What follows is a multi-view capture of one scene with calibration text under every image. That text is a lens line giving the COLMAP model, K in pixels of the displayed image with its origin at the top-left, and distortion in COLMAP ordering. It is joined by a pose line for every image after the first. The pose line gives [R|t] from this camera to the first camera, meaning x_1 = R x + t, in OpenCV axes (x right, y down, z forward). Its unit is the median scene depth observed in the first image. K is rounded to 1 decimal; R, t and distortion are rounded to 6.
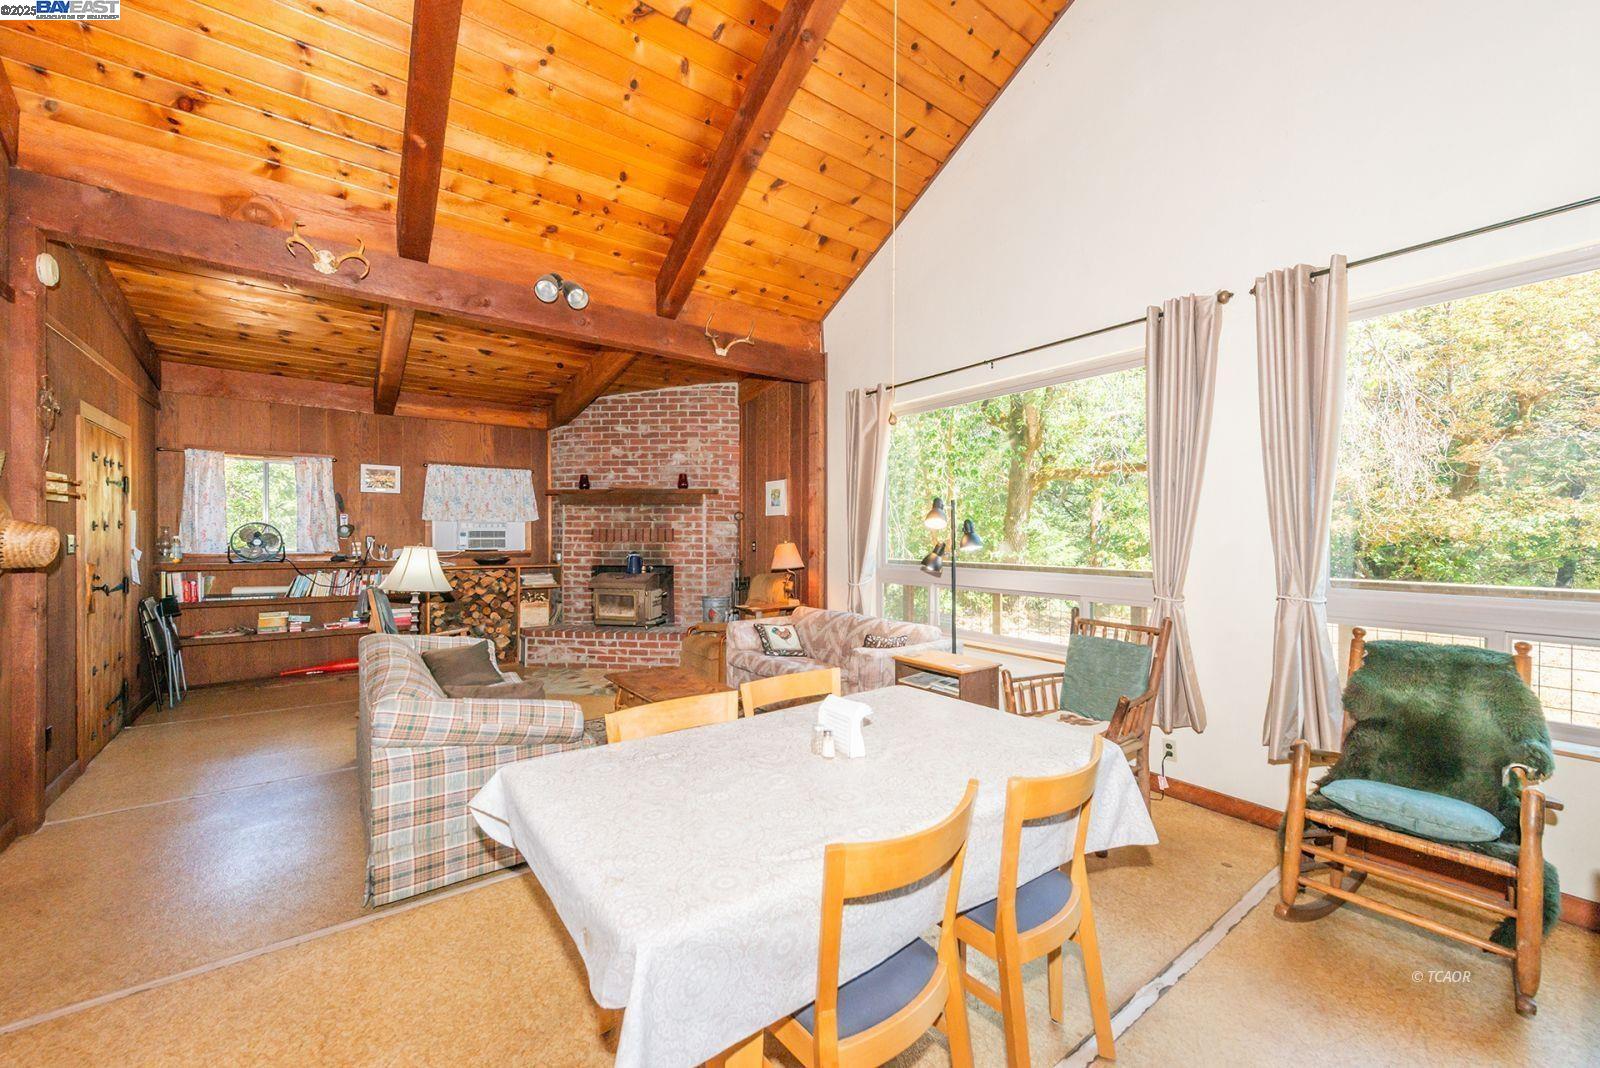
lens RADIAL K [[635.8, 0, 807.2], [0, 635.8, 537.0], [0, 0, 1]] dist [0.013294, -0.002877]
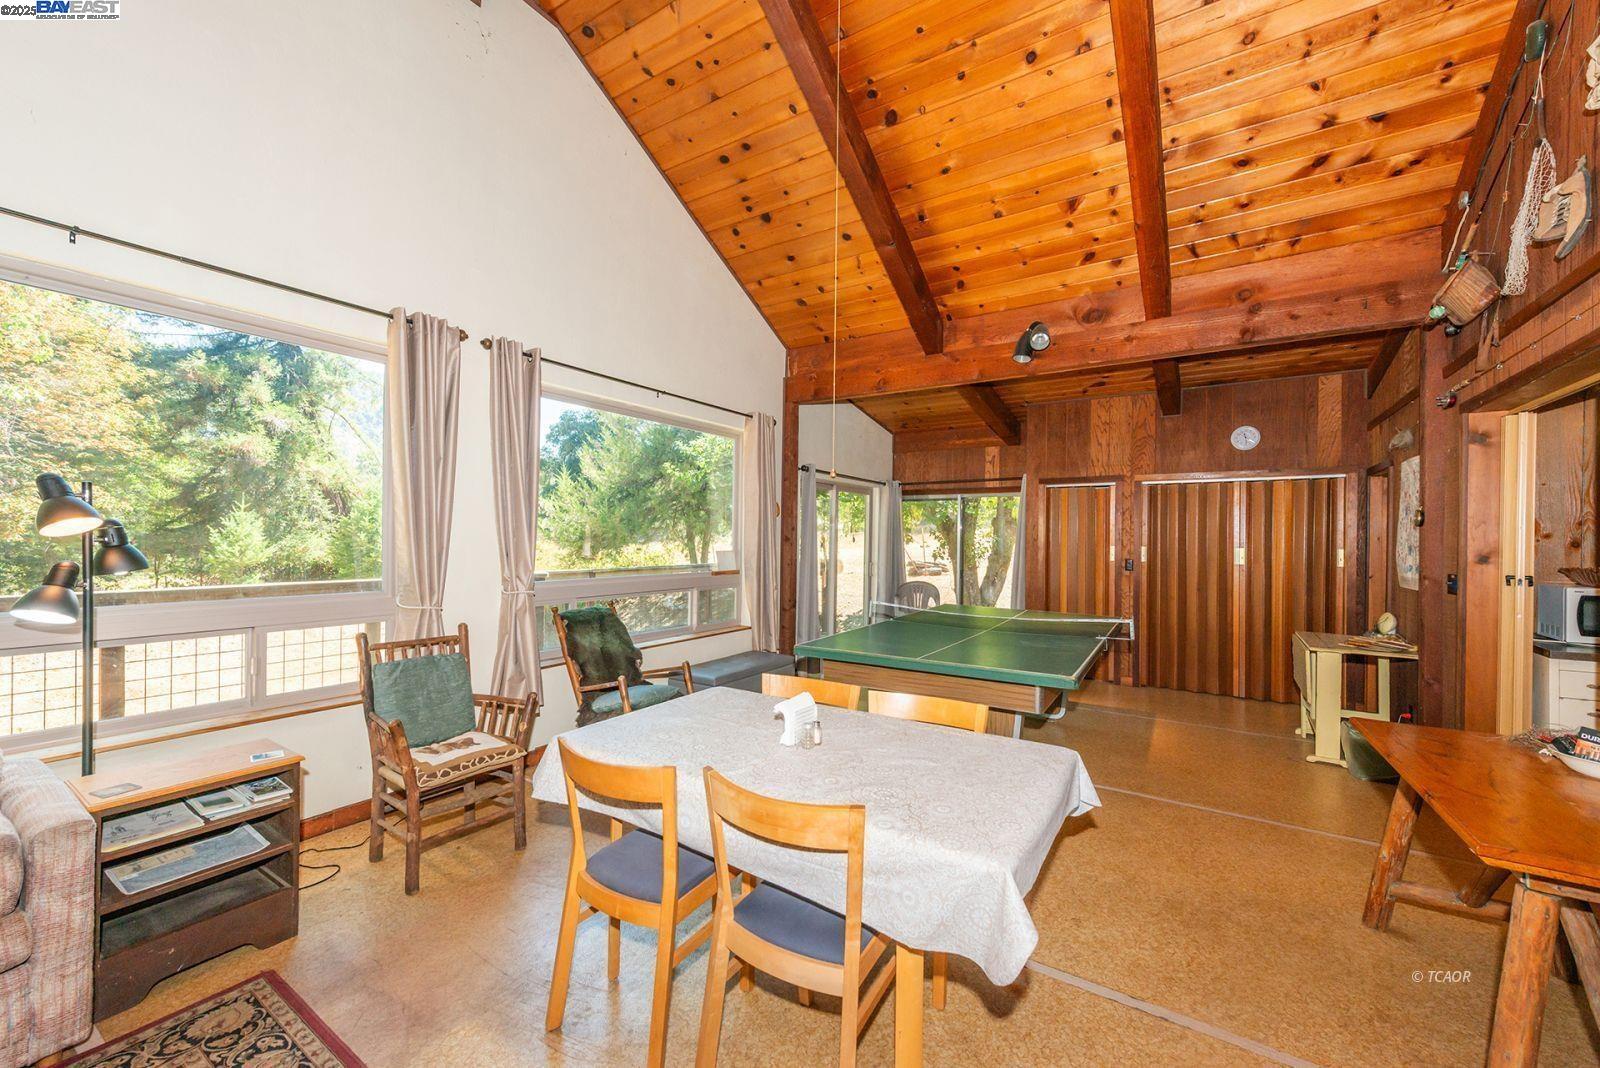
lens RADIAL K [[635.8, 0, 797.0], [0, 635.8, 540.2], [0, 0, 1]] dist [0.013294, -0.002877]
pose [[-0.350925, -0.011576, 0.936332, -0.341829], [-0.008460, 0.999922, 0.009192, -0.014902], [-0.936365, -0.004696, -0.350996, 0.463498]]
